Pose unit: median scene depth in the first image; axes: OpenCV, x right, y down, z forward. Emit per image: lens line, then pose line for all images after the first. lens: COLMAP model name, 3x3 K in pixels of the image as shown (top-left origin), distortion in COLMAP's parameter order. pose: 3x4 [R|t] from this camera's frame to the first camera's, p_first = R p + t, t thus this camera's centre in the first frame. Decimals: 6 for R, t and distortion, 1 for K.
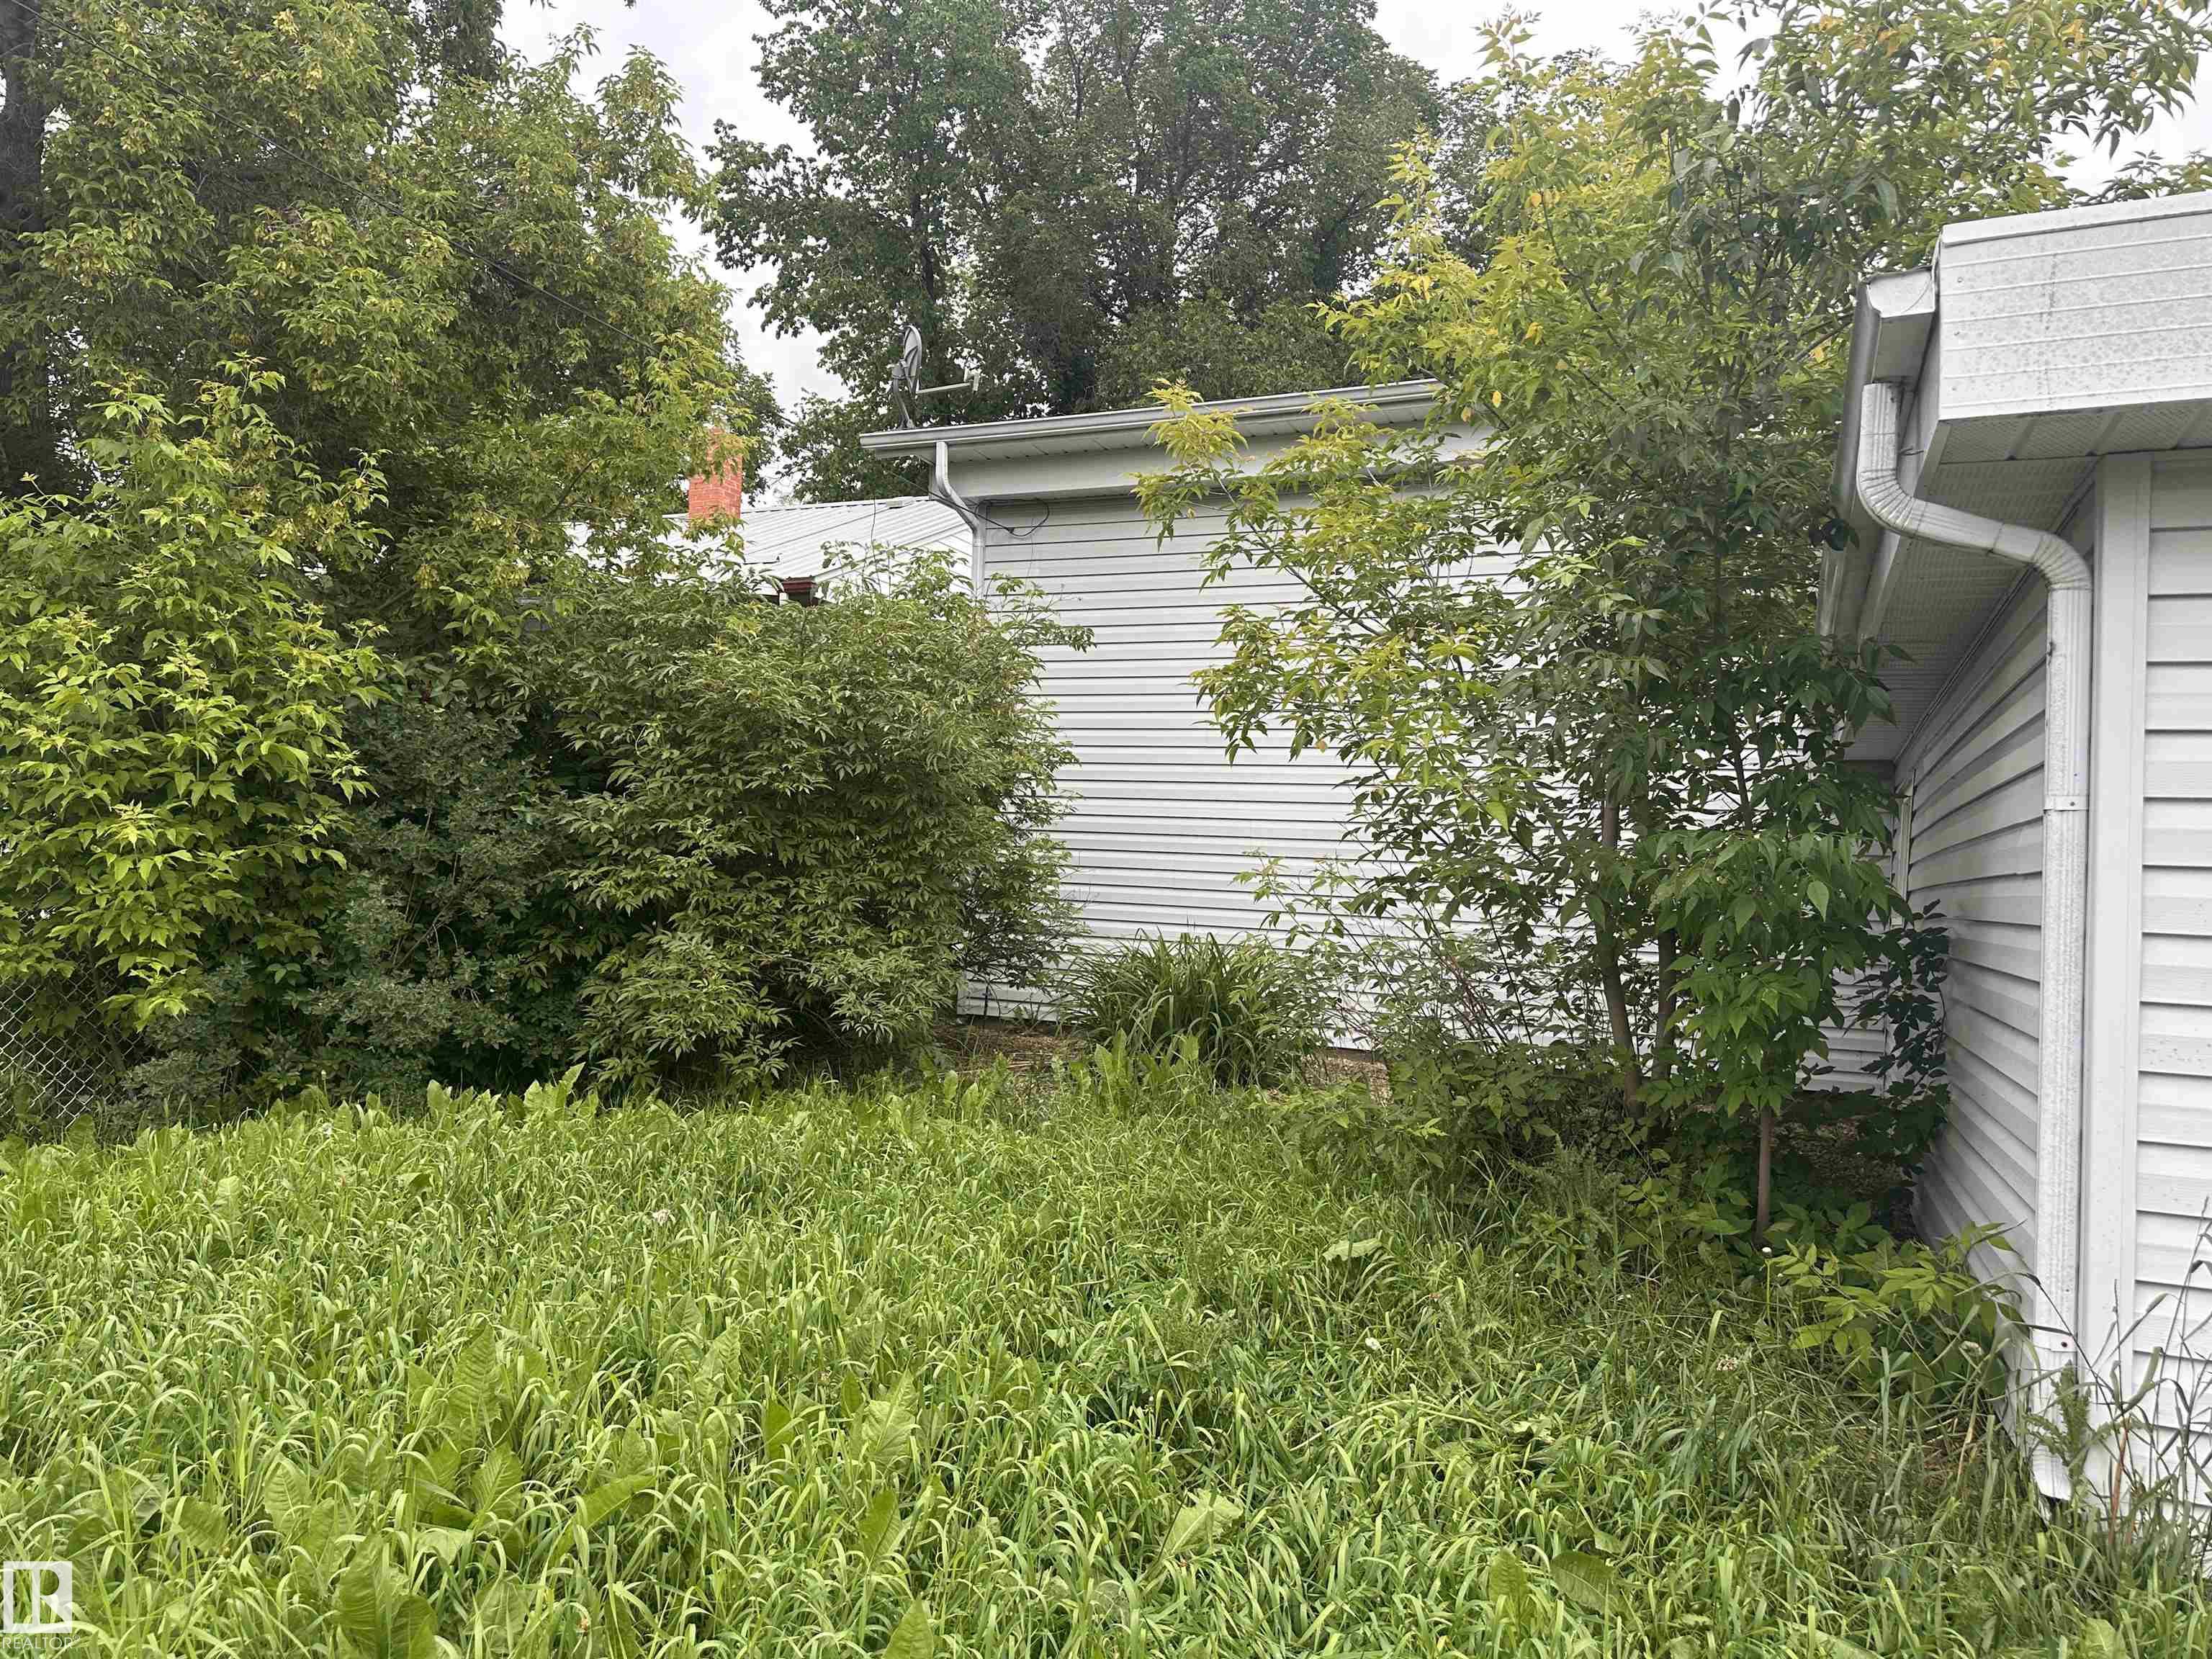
lens RADIAL K [[1594.4, 0, 1121.1], [0, 1594.4, 783.5], [0, 0, 1]] dist [0.067328, -0.061525]
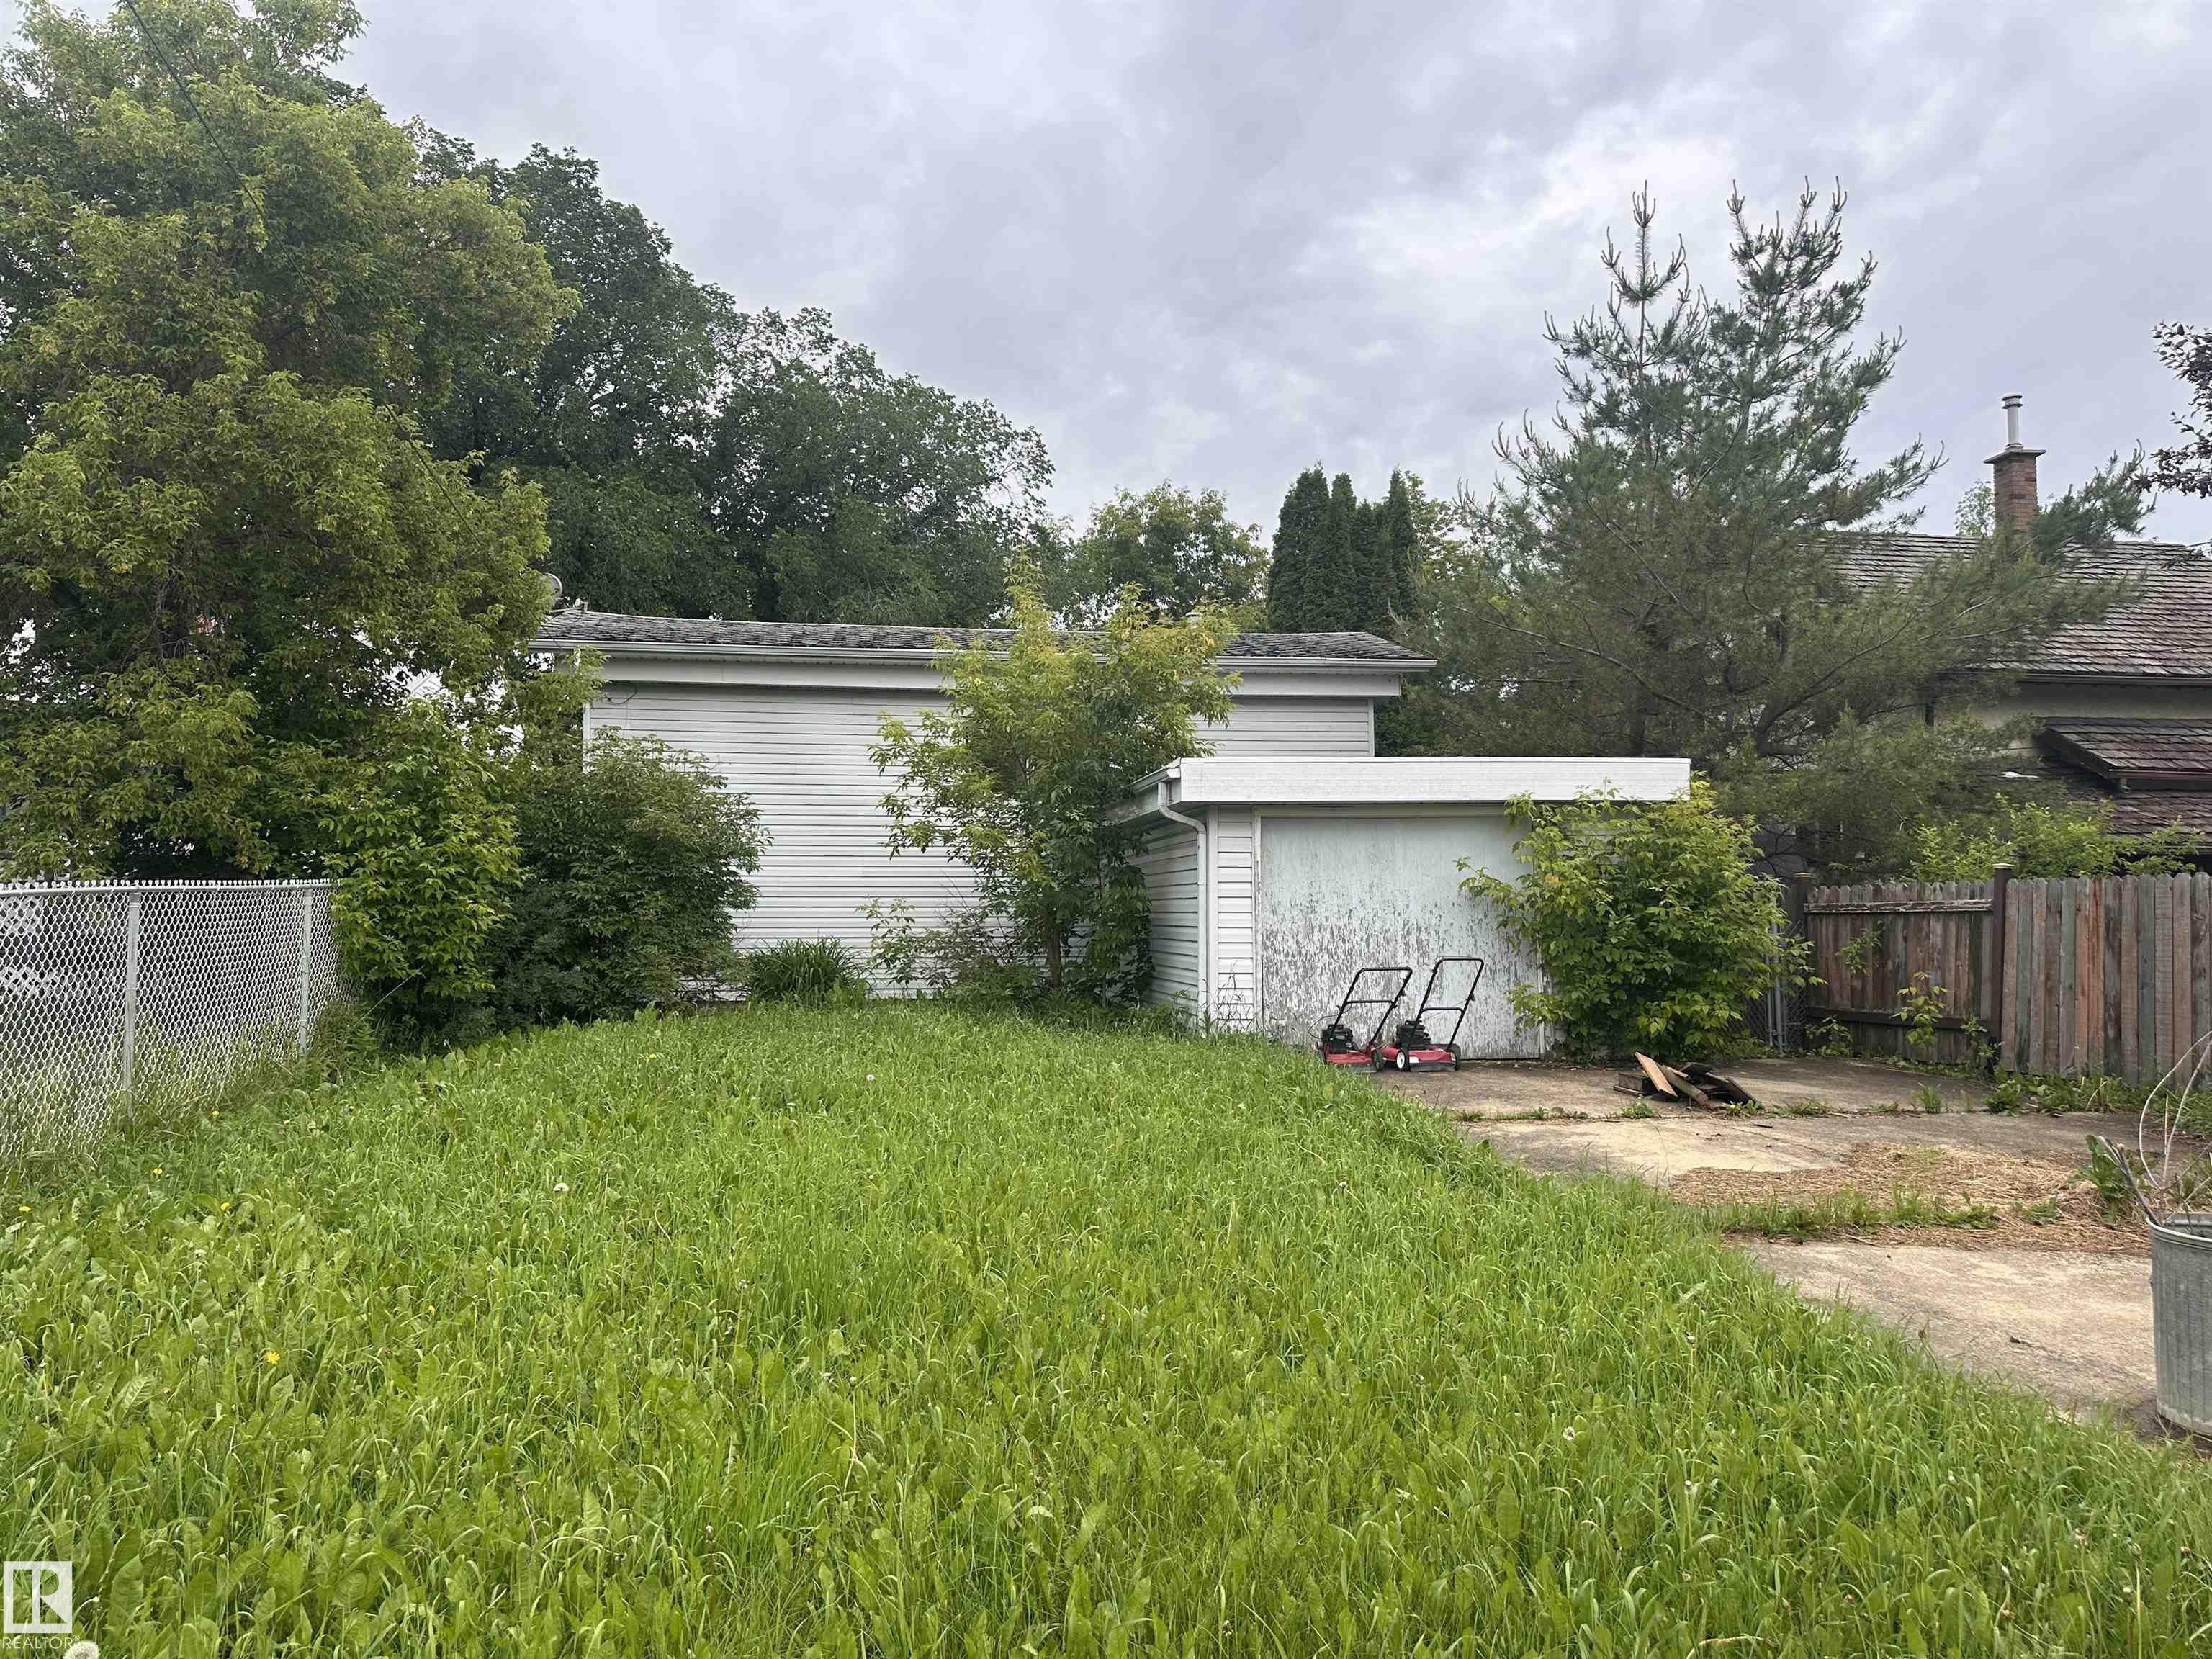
lens RADIAL K [[1594.4, 0, 1106.5], [0, 1594.4, 822.9], [0, 0, 1]] dist [0.067328, -0.061525]
pose [[0.849720, -0.007348, 0.527183, -0.805551], [0.000545, 0.999915, 0.013059, -0.090013], [-0.527234, -0.010809, 0.849652, -1.064358]]
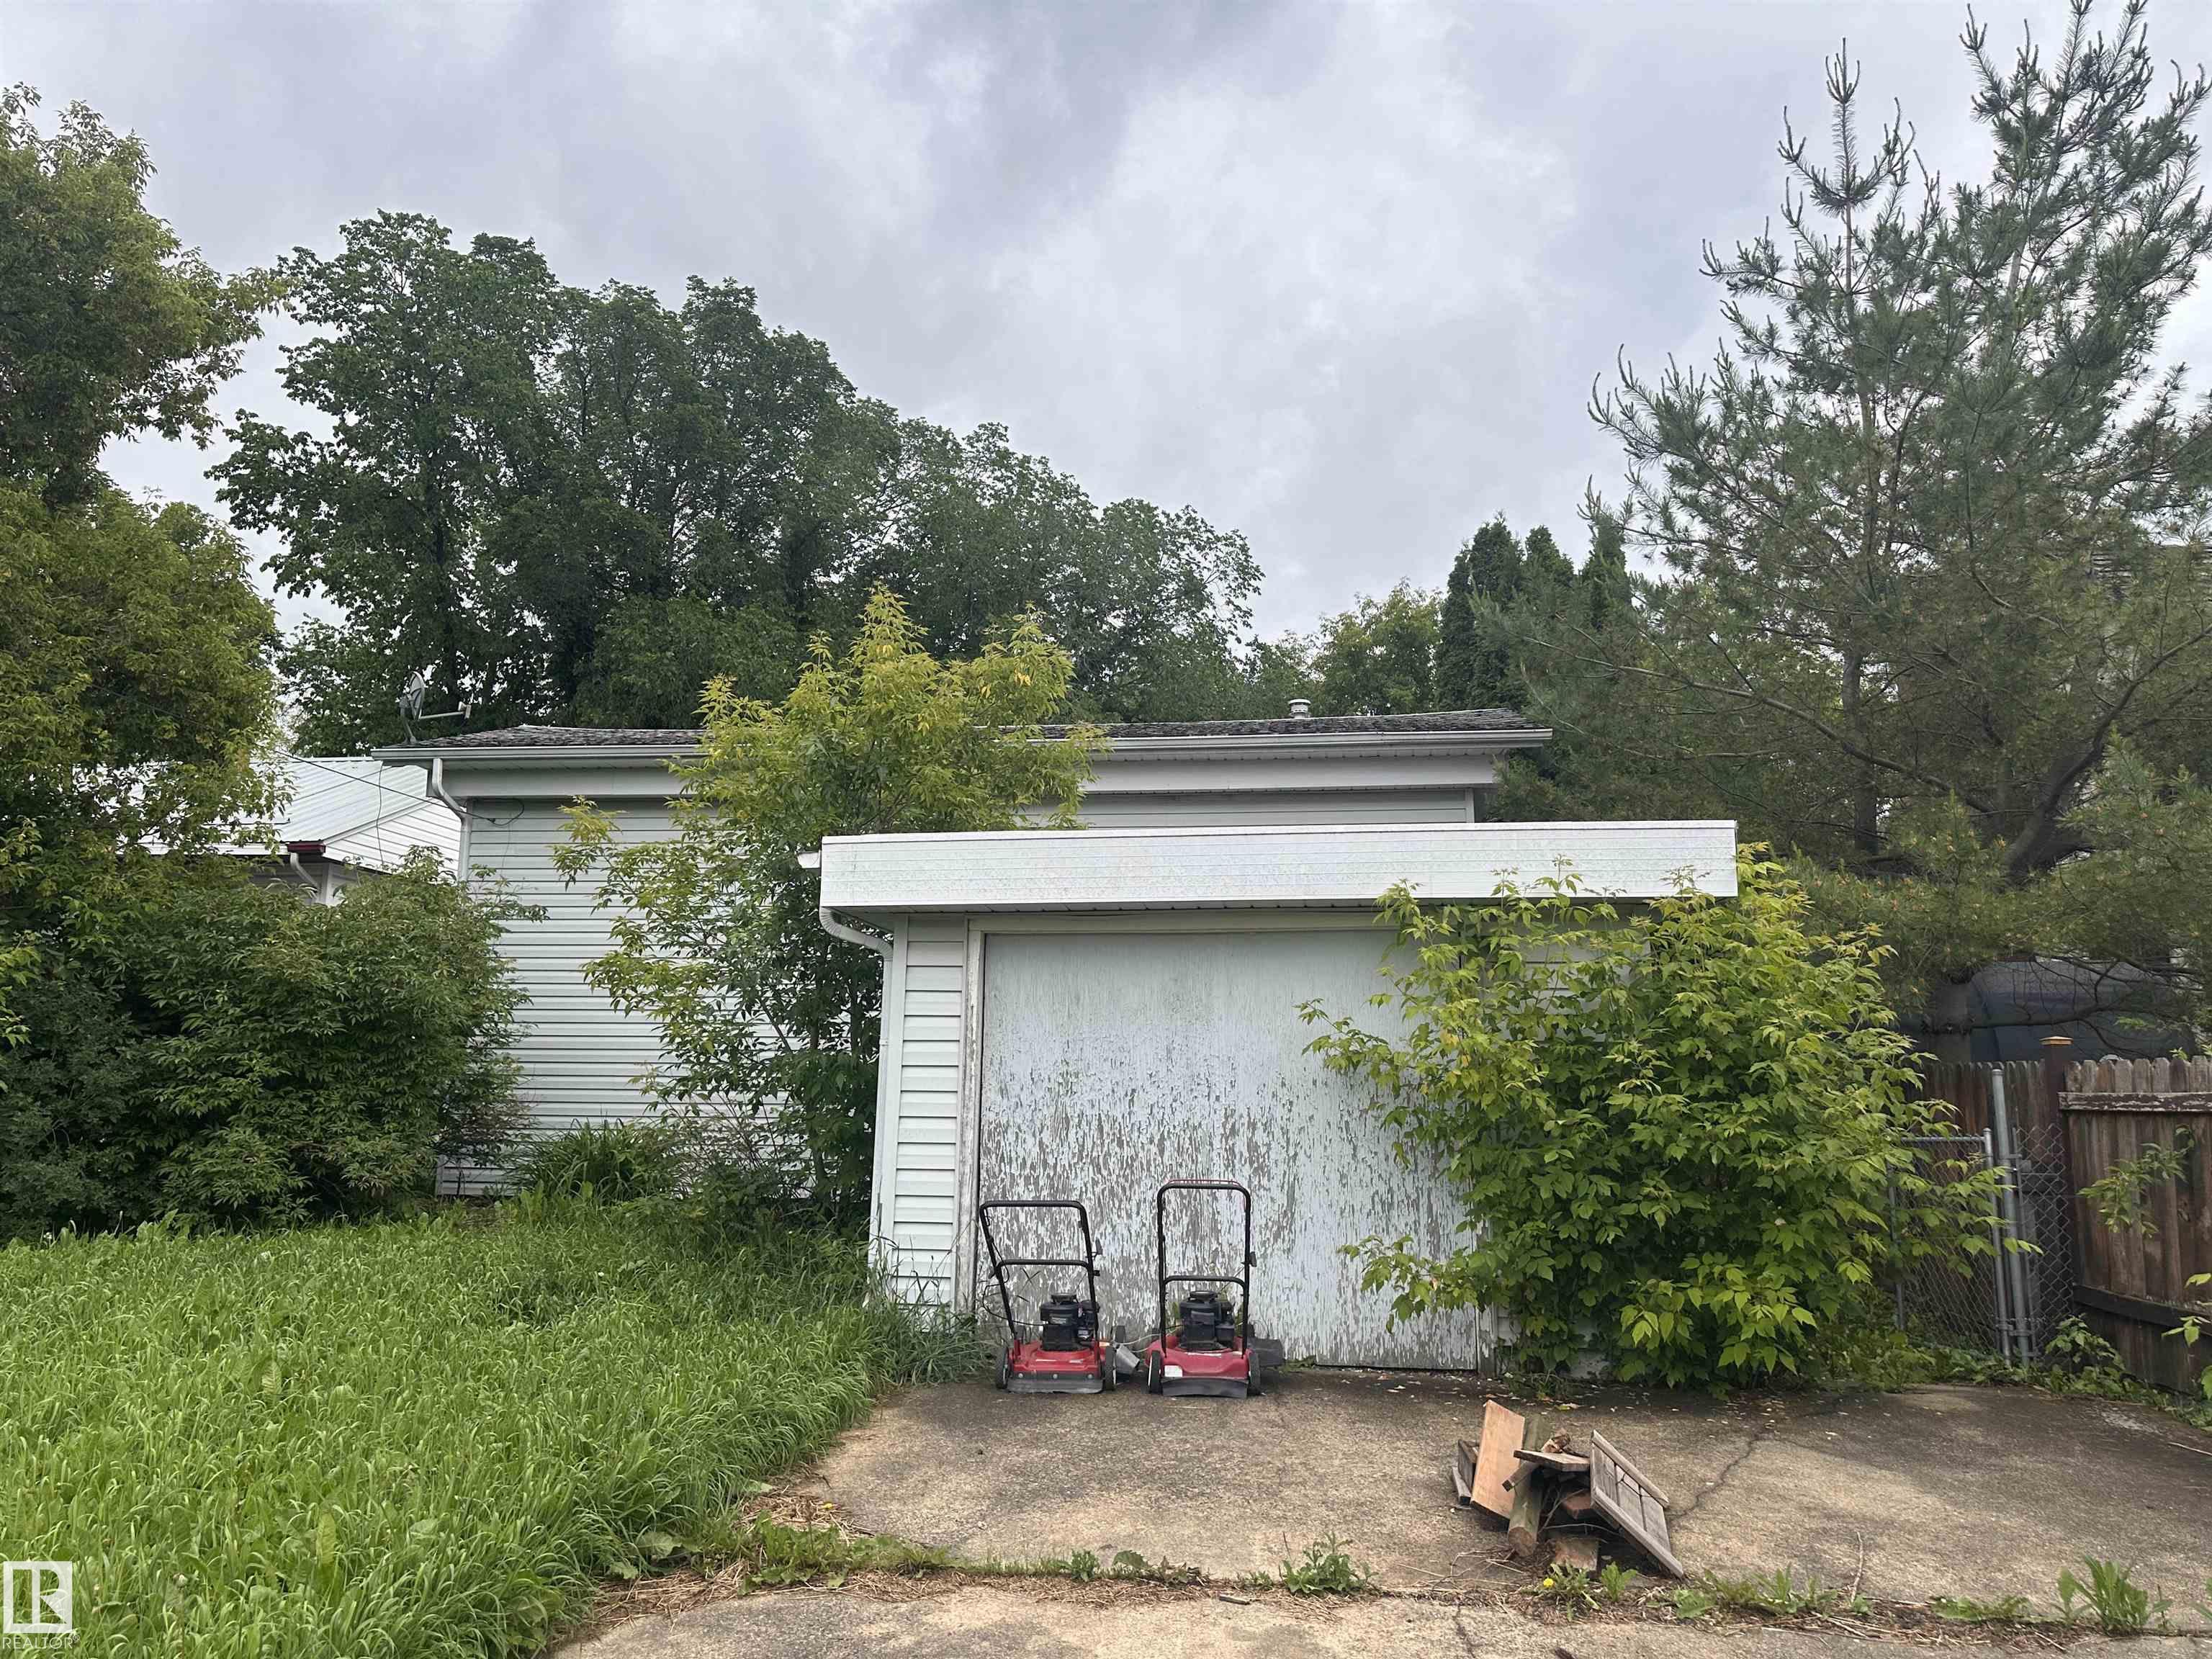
lens RADIAL K [[1594.4, 0, 1102.0], [0, 1594.4, 806.2], [0, 0, 1]] dist [0.067328, -0.061525]
pose [[0.962017, 0.023527, 0.271975, 0.090281], [0.005717, 0.994325, -0.106233, -0.042030], [-0.272930, 0.103753, 0.956423, -0.703157]]
